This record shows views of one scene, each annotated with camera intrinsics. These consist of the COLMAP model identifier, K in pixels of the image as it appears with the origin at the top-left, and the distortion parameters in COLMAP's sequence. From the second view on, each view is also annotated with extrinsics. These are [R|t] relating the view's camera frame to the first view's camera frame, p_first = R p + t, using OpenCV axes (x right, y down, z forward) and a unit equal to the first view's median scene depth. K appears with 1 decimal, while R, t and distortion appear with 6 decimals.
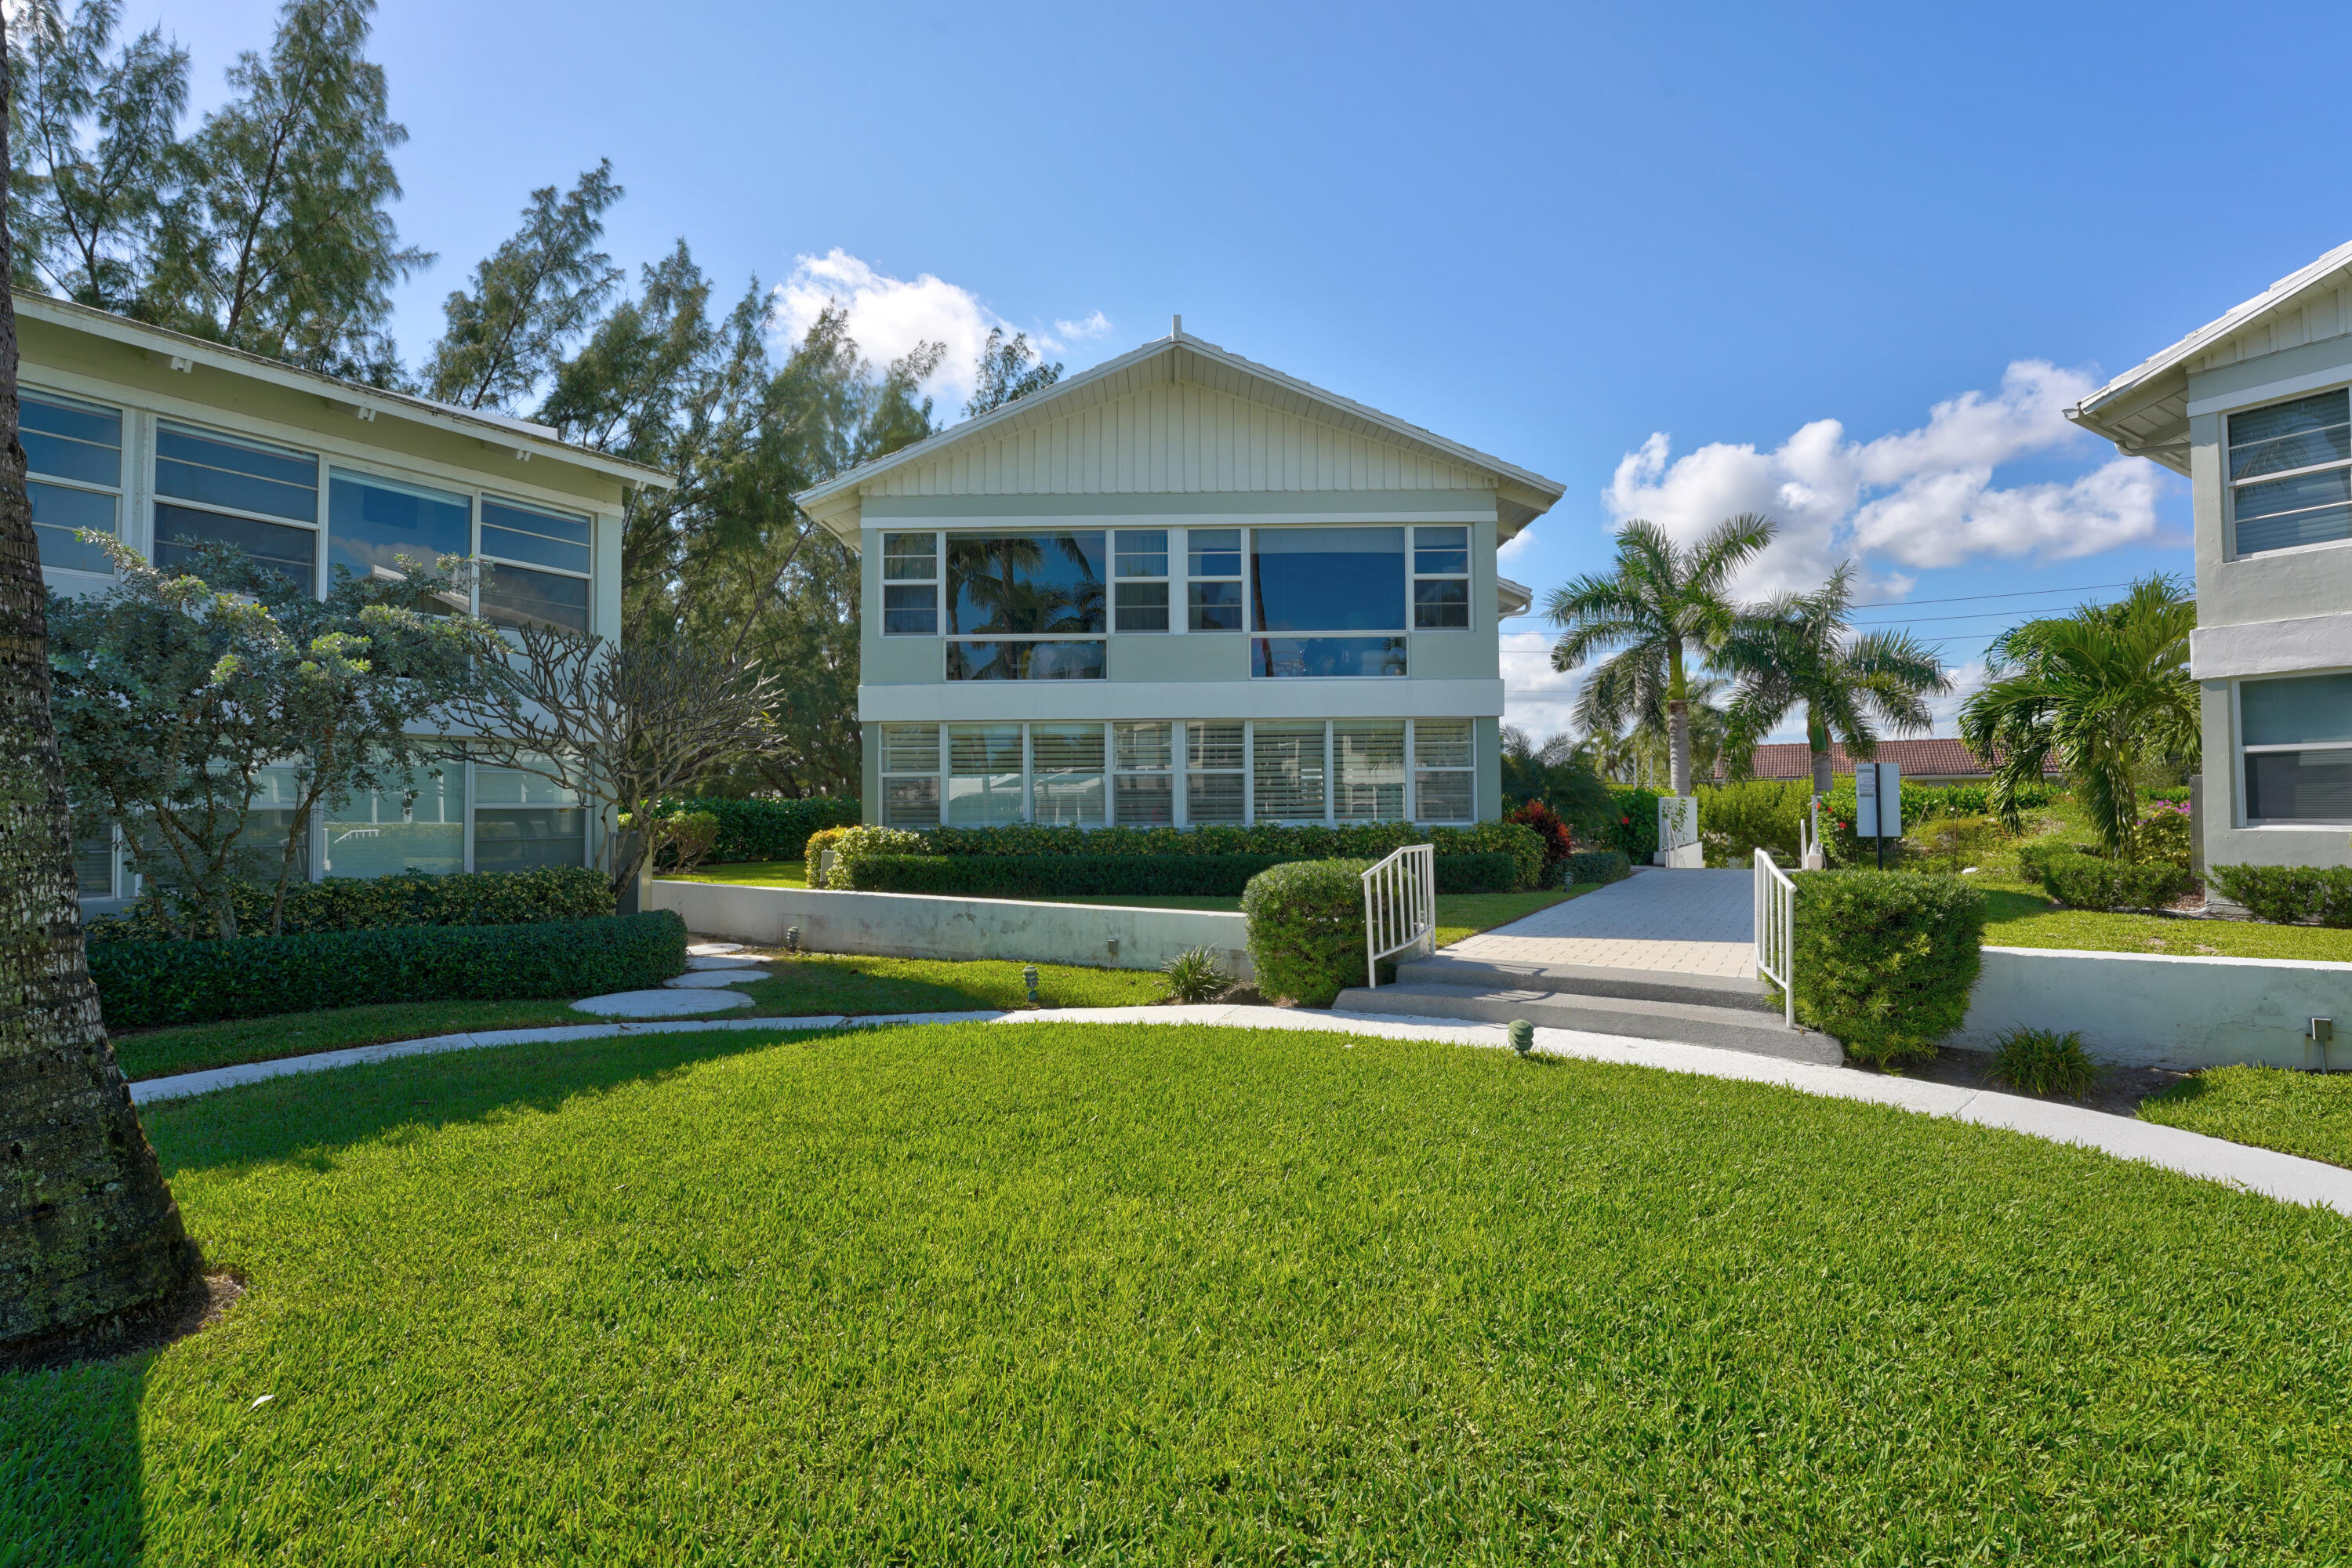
lens RADIAL K [[1007.3, 0, 1174.9], [0, 1007.3, 775.1], [0, 0, 1]] dist [0.002132, 0.000434]
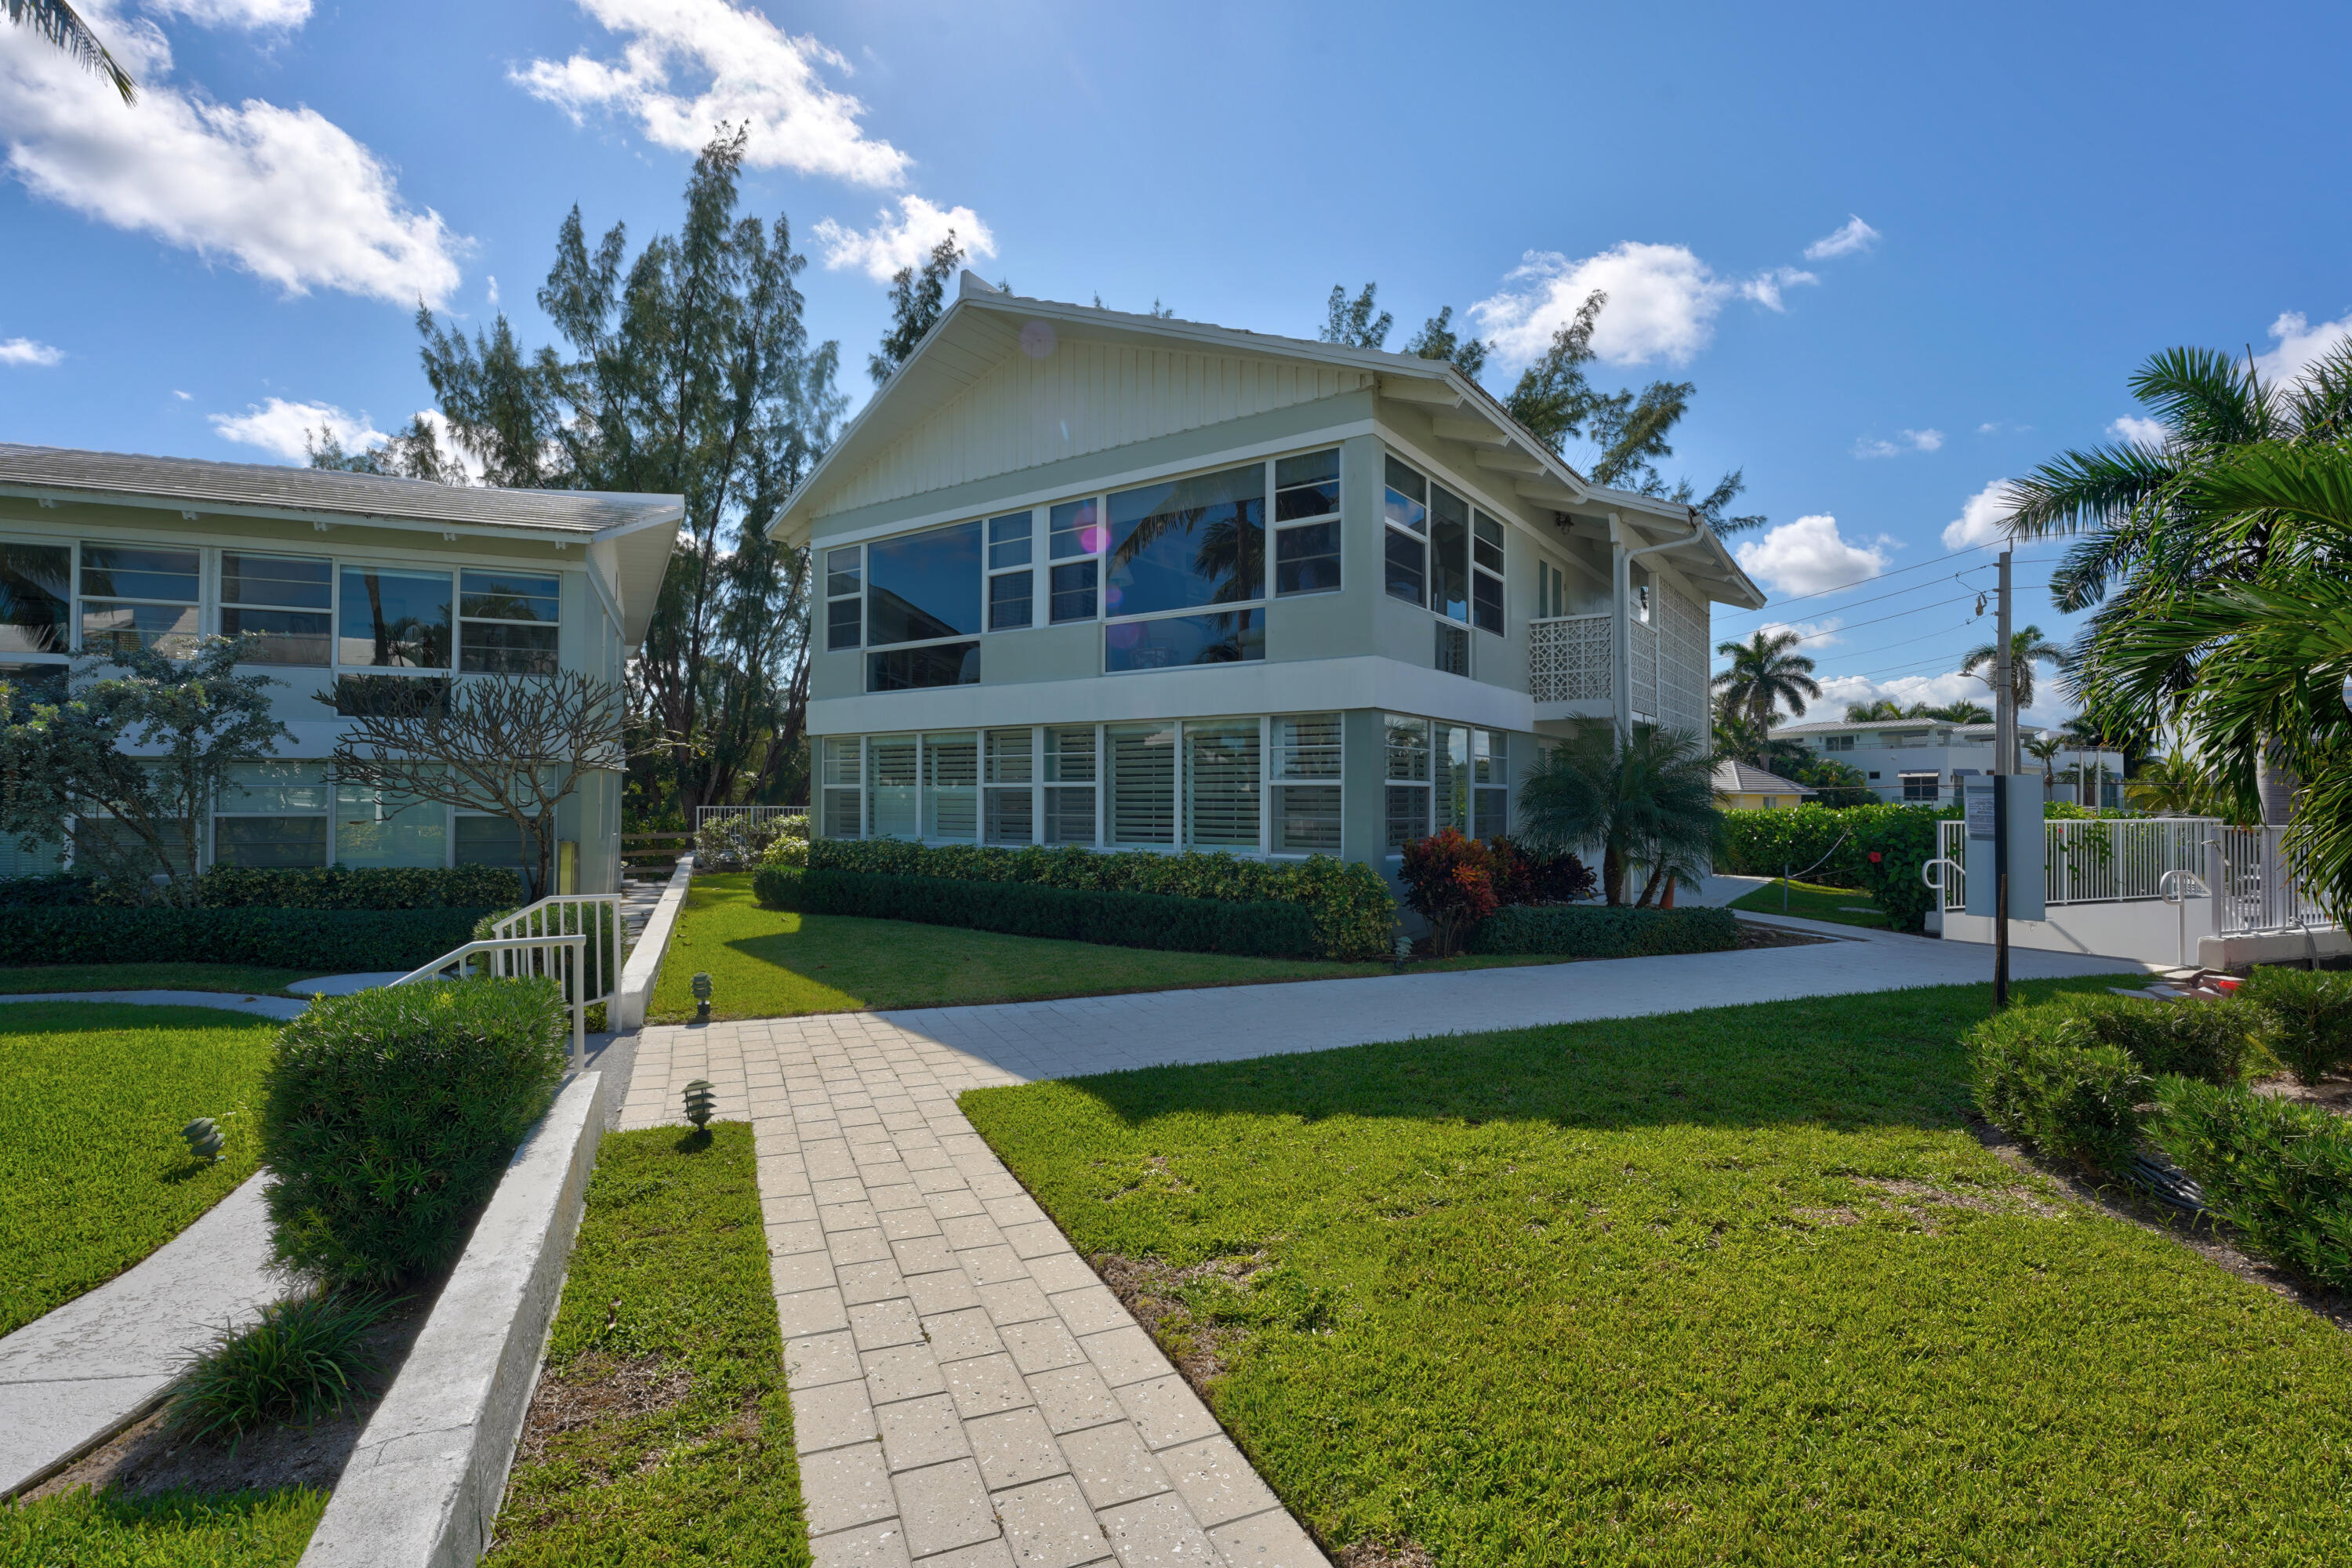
lens RADIAL K [[1076.9, 0, 1167.3], [0, 1076.9, 776.2], [0, 0, 1]] dist [0.001732, -0.000137]
pose [[0.828895, -0.002229, -0.559400, 0.619691], [0.005490, 0.999976, 0.004150, -0.013516], [0.559378, -0.006510, 0.828887, 0.283742]]
